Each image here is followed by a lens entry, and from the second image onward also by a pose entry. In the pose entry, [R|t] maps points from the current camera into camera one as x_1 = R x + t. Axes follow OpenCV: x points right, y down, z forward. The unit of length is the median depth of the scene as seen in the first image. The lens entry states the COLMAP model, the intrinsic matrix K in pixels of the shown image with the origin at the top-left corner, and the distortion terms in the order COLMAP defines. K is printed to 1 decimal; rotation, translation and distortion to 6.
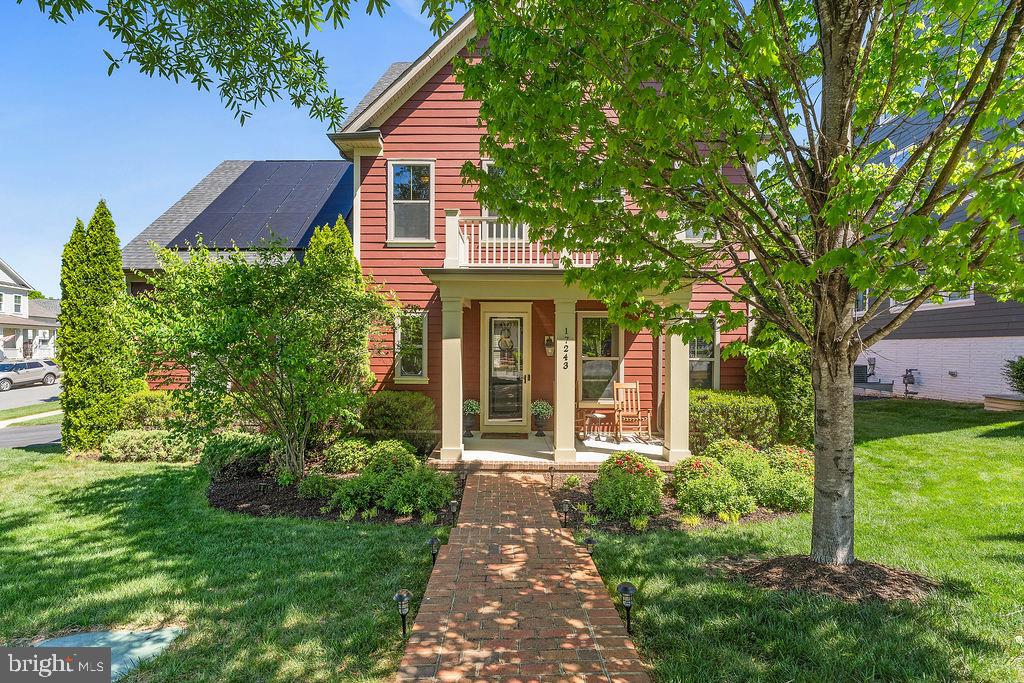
lens RADIAL K [[430.0, 0, 513.9], [0, 430.0, 349.5], [0, 0, 1]] dist [-0.001148, -0.000001]
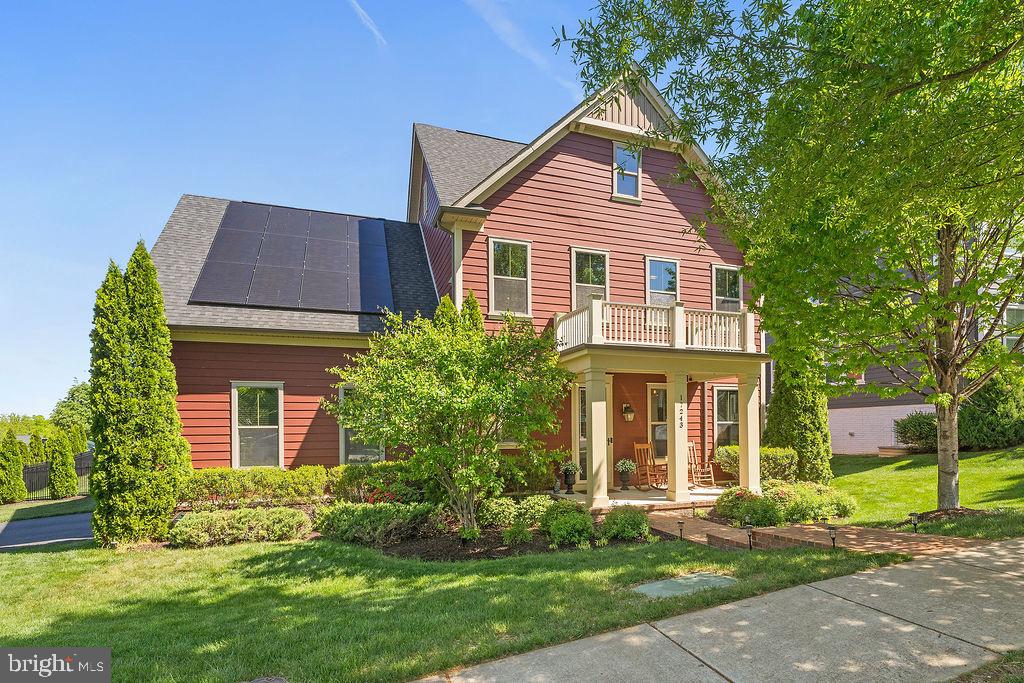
lens RADIAL K [[466.1, 0, 557.2], [0, 466.1, 424.9], [0, 0, 1]] dist [0.000714, 0.000319]
pose [[0.941175, -0.013734, 0.337640, -0.533754], [0.017095, 0.999829, -0.006985, 0.031509], [-0.337487, 0.012346, 0.941249, -0.126679]]
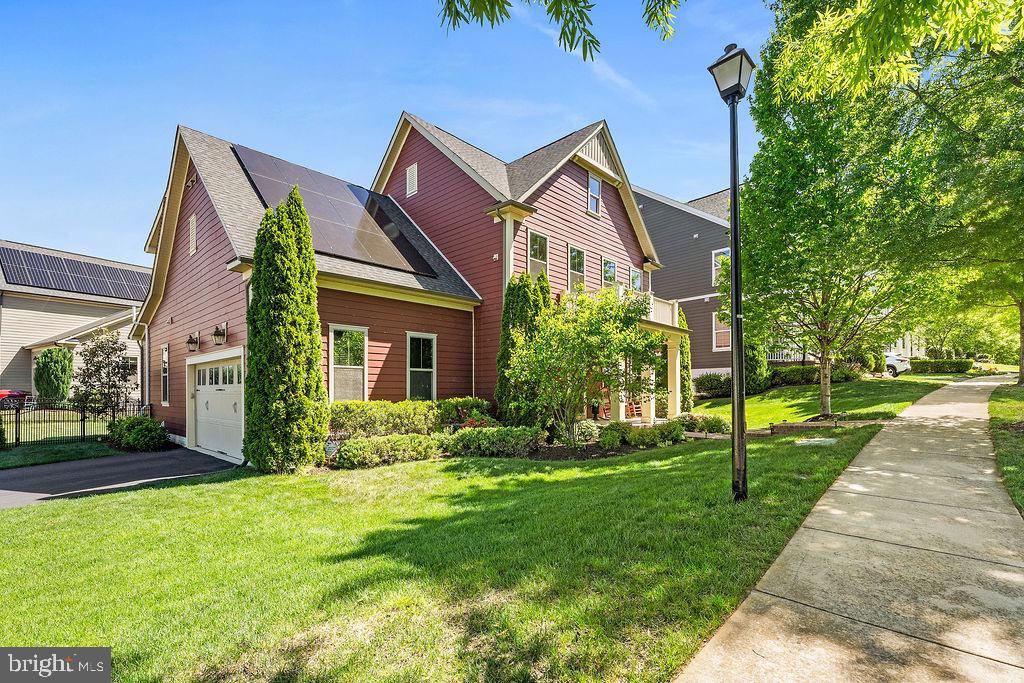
lens RADIAL K [[409.1, 0, 487.3], [0, 409.1, 389.3], [0, 0, 1]] dist [-0.001003, -0.000033]
pose [[0.741236, -0.006342, 0.671215, -1.291461], [0.009440, 0.999955, -0.000976, 0.081104], [-0.671179, 0.007060, 0.741262, 0.116000]]
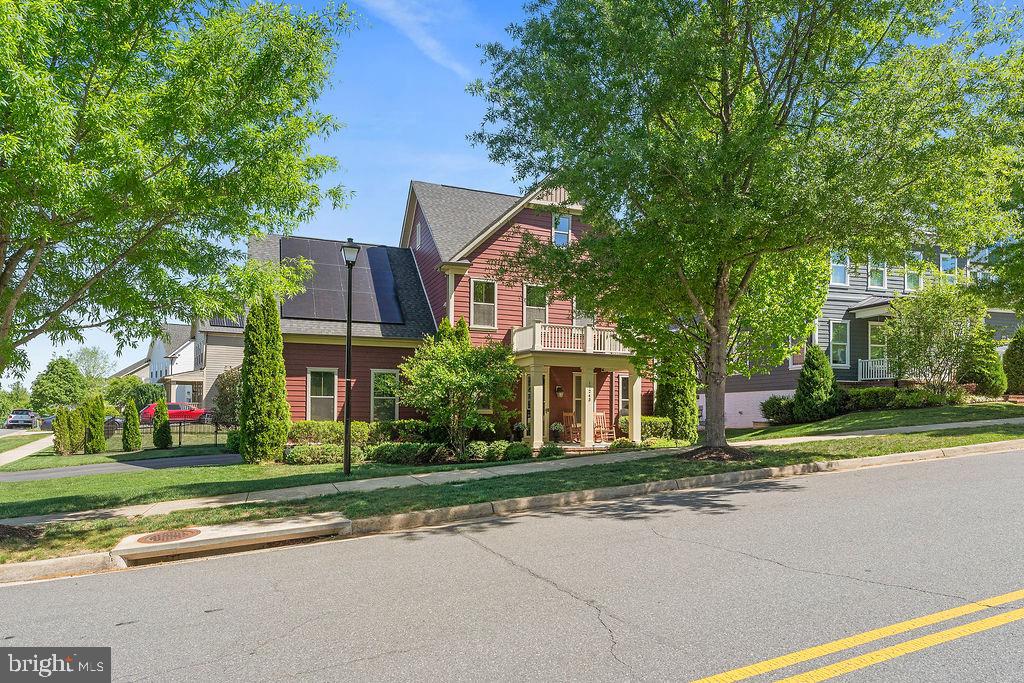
lens RADIAL K [[500.1, 0, 514.6], [0, 500.1, 402.7], [0, 0, 1]] dist [-0.000502, -0.000058]
pose [[0.935535, 0.004777, 0.353203, -0.819840], [0.000602, 0.999886, -0.015118, 0.067912], [-0.353235, 0.014356, 0.935425, -0.853072]]
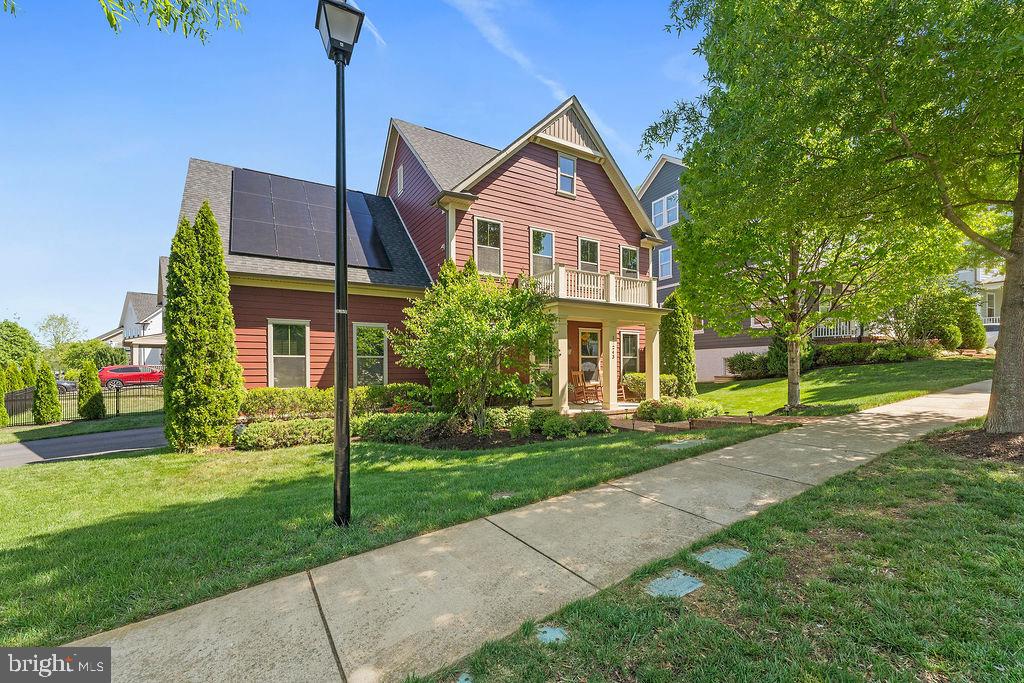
lens RADIAL K [[377.1, 0, 510.8], [0, 377.1, 368.0], [0, 0, 1]] dist [0.000842, 0.000106]
pose [[0.870793, -0.013635, 0.491460, -0.811859], [0.013847, 0.999899, 0.003208, 0.057460], [-0.491454, 0.004012, 0.870894, -0.134538]]
